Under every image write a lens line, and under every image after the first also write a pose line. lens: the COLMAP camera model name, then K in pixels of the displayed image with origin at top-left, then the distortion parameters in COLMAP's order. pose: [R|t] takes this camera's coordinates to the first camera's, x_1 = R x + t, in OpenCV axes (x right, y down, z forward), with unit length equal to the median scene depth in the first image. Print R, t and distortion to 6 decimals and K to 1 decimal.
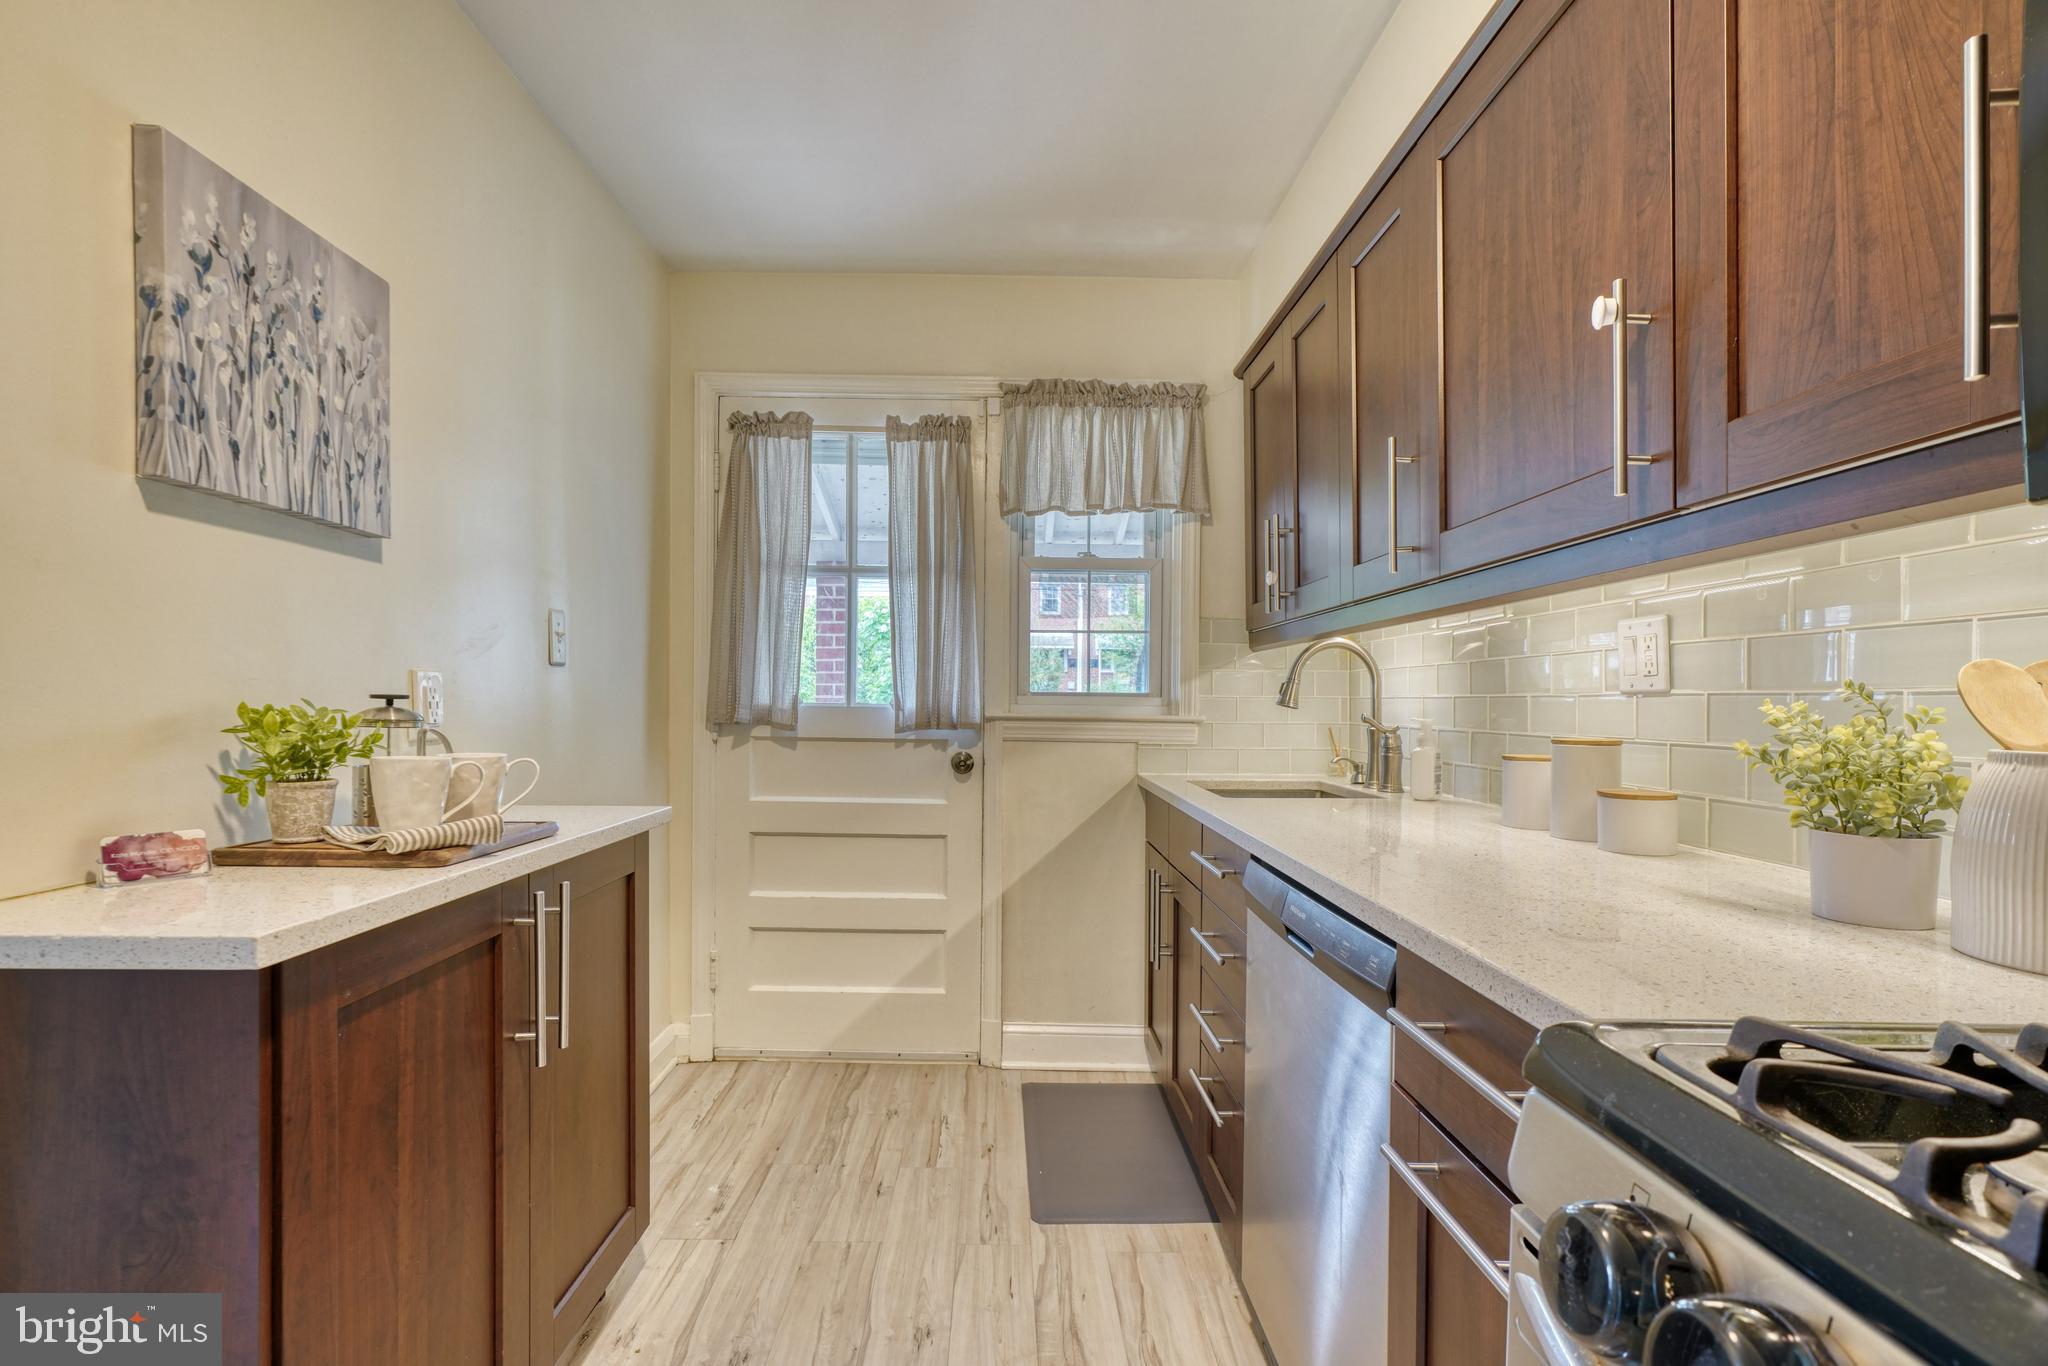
lens RADIAL K [[917.4, 0, 995.8], [0, 917.4, 712.5], [0, 0, 1]] dist [-0.012204, 0.005498]
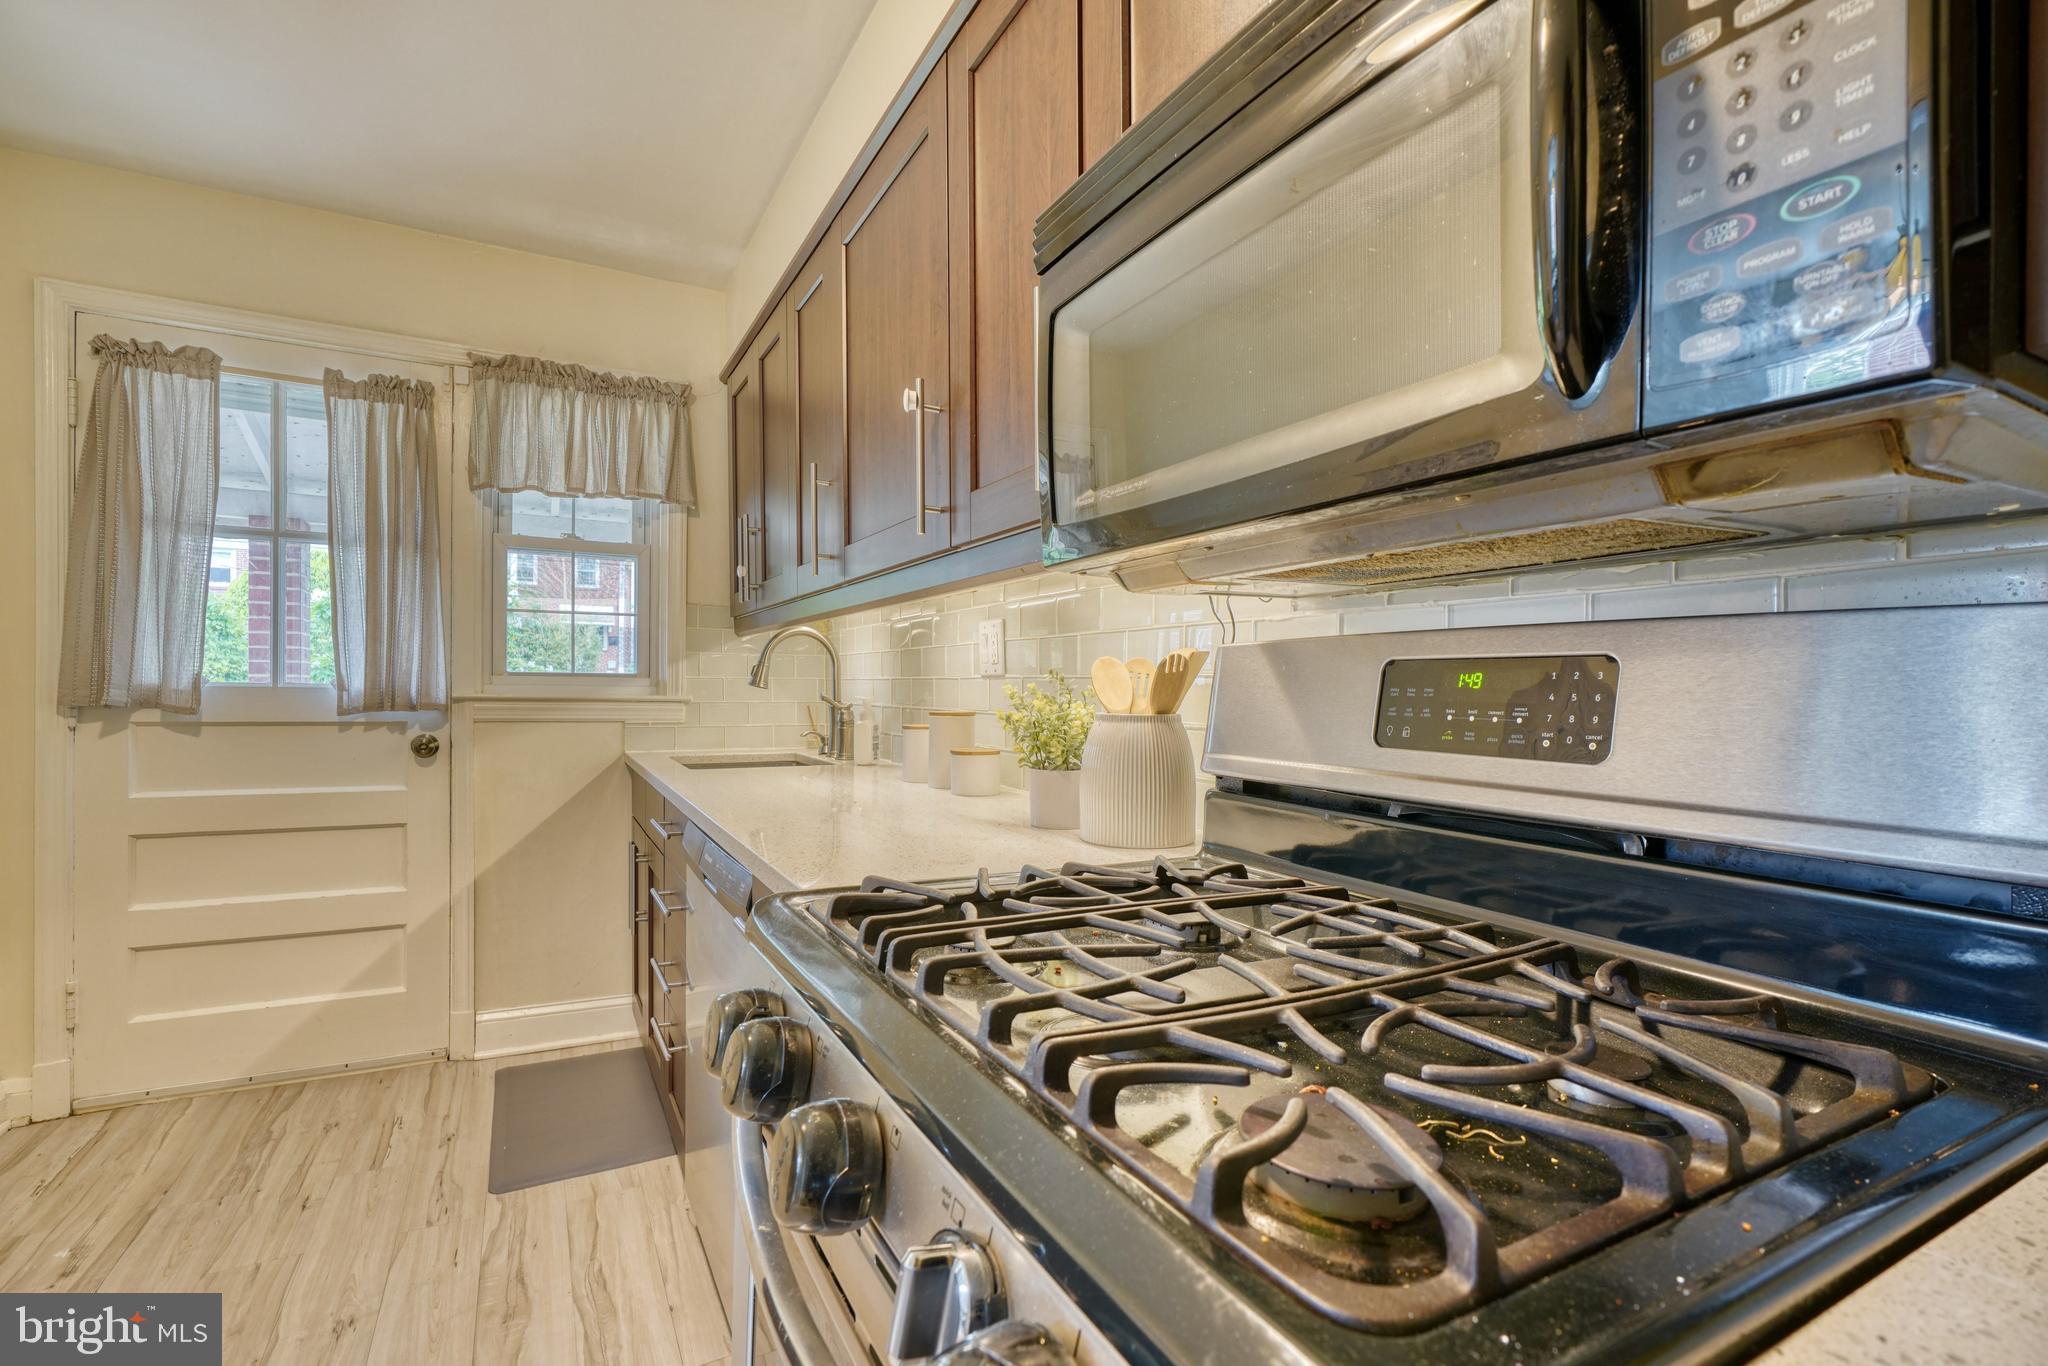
lens RADIAL K [[917.4, 0, 1008.9], [0, 917.4, 697.0], [0, 0, 1]] dist [-0.012204, 0.005498]
pose [[0.886277, -0.005000, 0.463129, 0.070814], [0.003233, 0.999984, 0.004609, 0.001896], [-0.463144, -0.002588, 0.886279, -0.136177]]
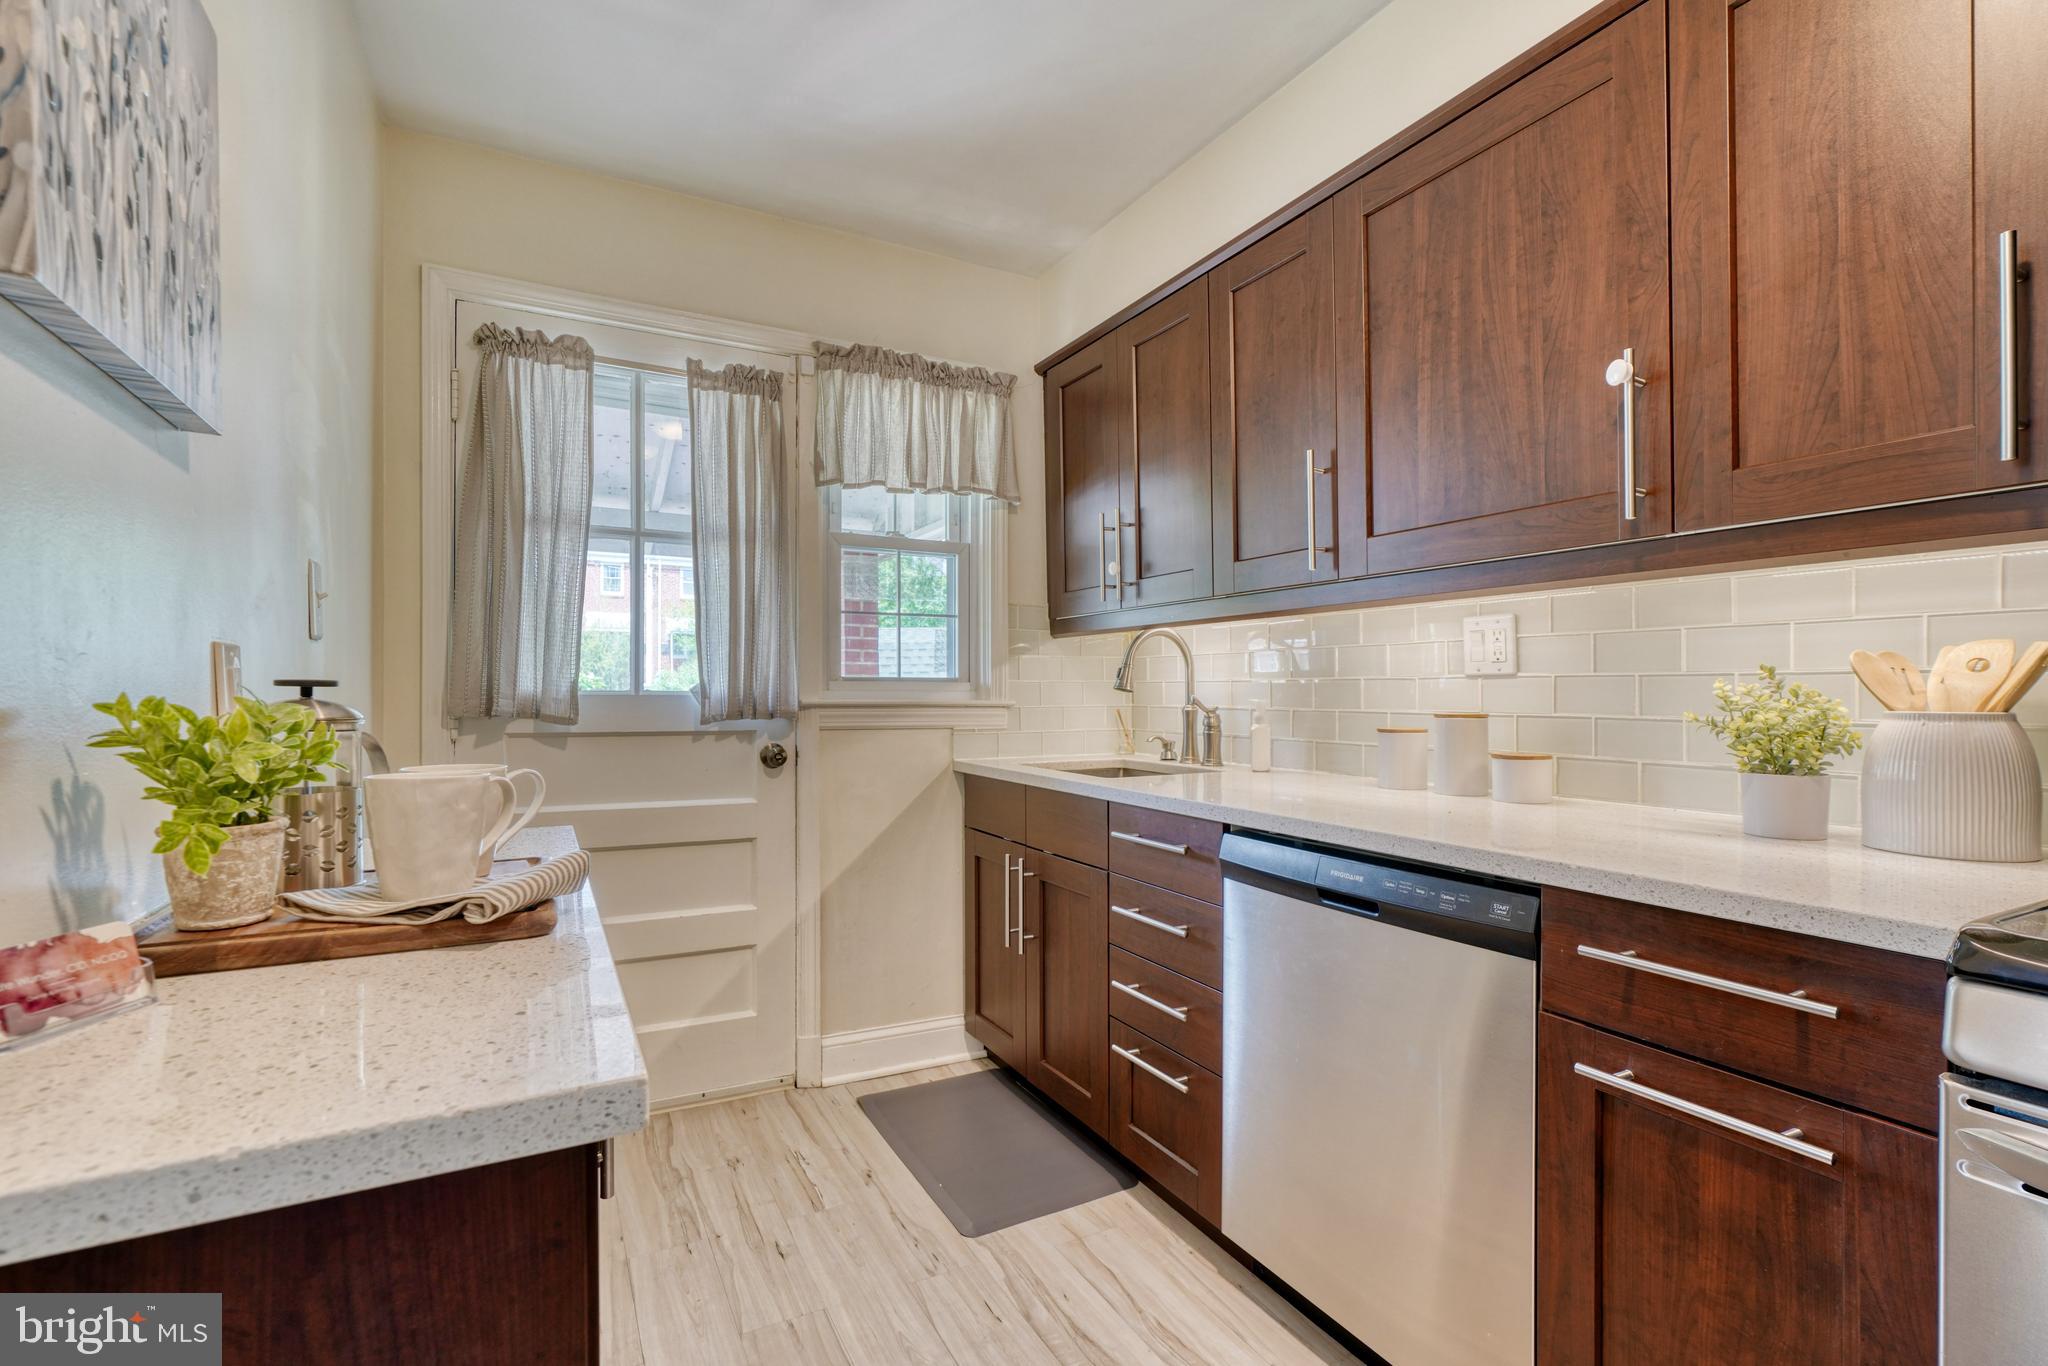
lens RADIAL K [[917.4, 0, 994.3], [0, 917.4, 694.2], [0, 0, 1]] dist [-0.012204, 0.005498]
pose [[0.891025, -0.010560, 0.453832, -0.291366], [0.012886, 0.999915, -0.002035, -0.001190], [-0.453772, 0.007661, 0.891085, 0.116641]]
